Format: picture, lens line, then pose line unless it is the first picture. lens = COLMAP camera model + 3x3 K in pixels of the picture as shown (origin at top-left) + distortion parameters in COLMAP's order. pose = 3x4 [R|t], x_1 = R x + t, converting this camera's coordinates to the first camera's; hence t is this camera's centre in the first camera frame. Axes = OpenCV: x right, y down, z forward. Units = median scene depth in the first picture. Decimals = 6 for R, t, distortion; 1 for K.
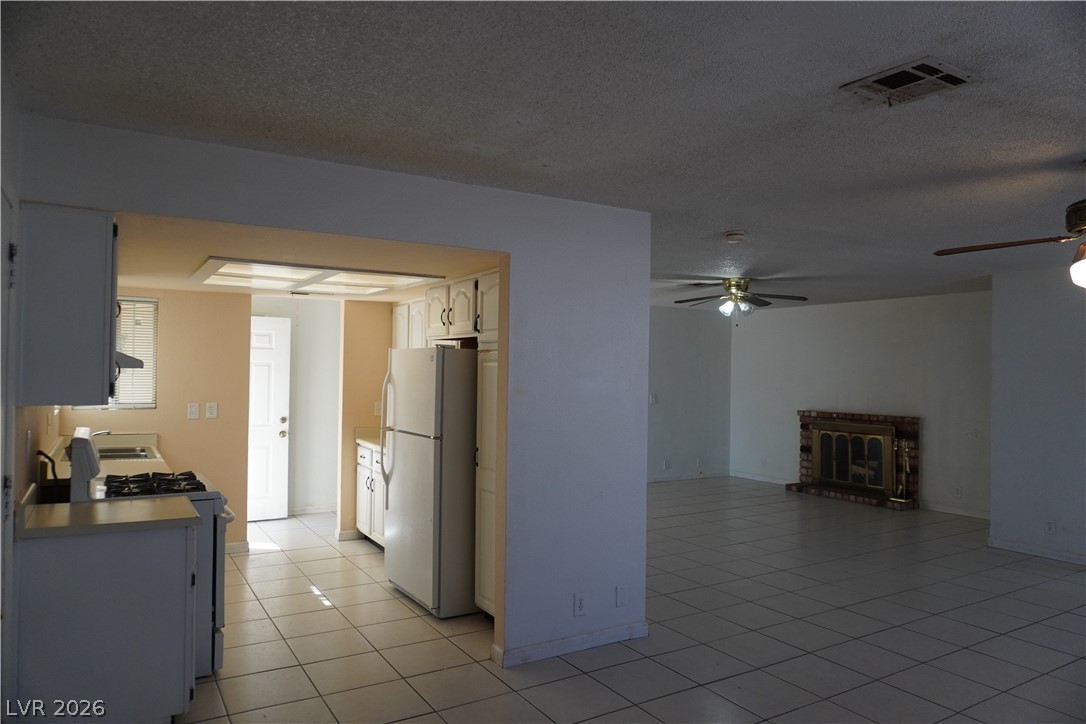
lens RADIAL K [[723.7, 0, 543.0], [0, 723.7, 367.0], [0, 0, 1]] dist [-0.049104, 0.031823]
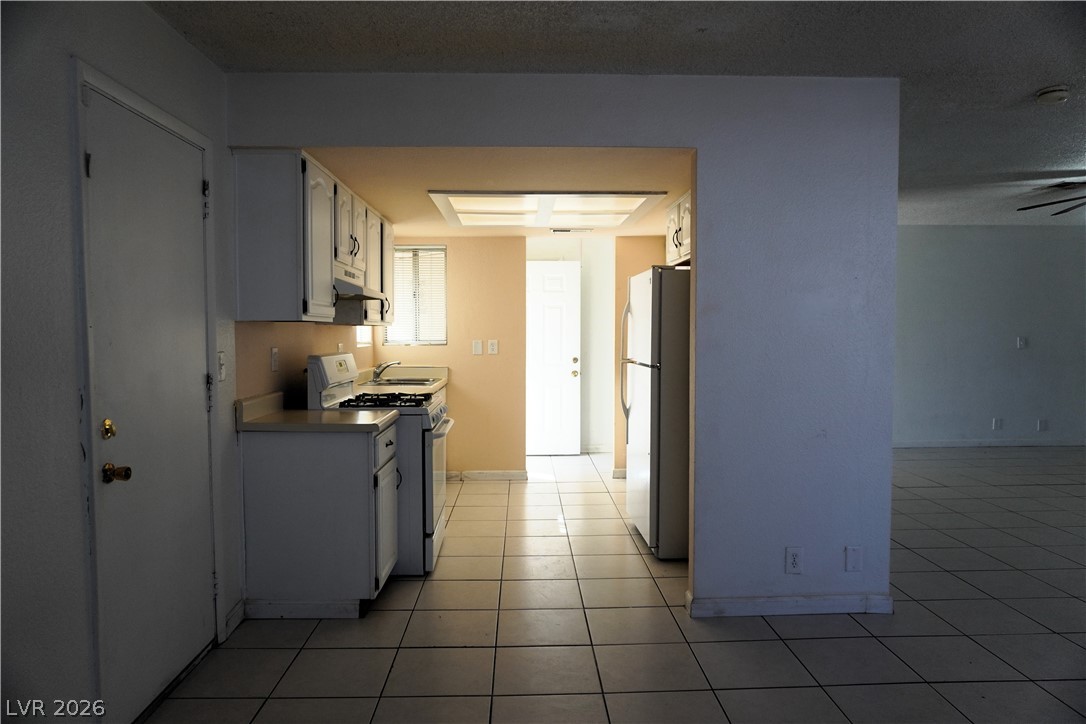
lens RADIAL K [[724.6, 0, 542.7], [0, 724.6, 364.6], [0, 0, 1]] dist [-0.046522, 0.026120]
pose [[0.868458, 0.007831, -0.495700, 0.179234], [0.018098, 0.998708, 0.047485, 0.046155], [0.495432, -0.050210, 0.867195, 0.114060]]
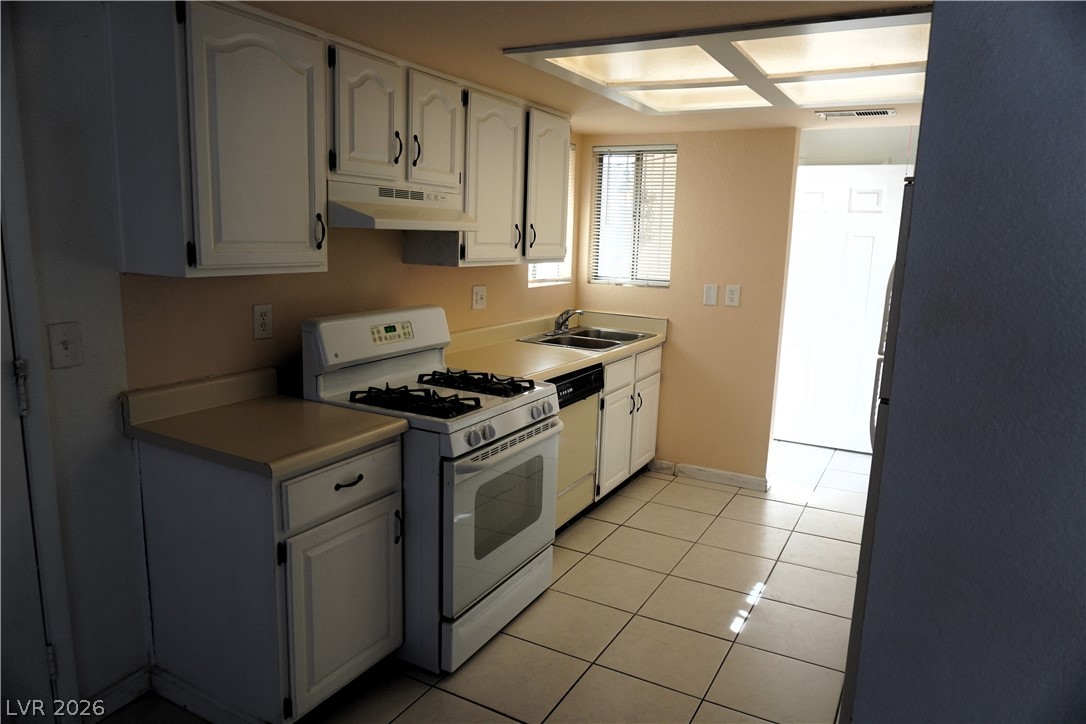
lens RADIAL K [[724.6, 0, 542.7], [0, 724.6, 364.6], [0, 0, 1]] dist [-0.046522, 0.026120]
pose [[0.498443, 0.157006, -0.852586, 0.105598], [-0.014408, 0.984828, 0.172935, 0.006407], [0.866803, -0.073914, 0.493143, 0.576354]]
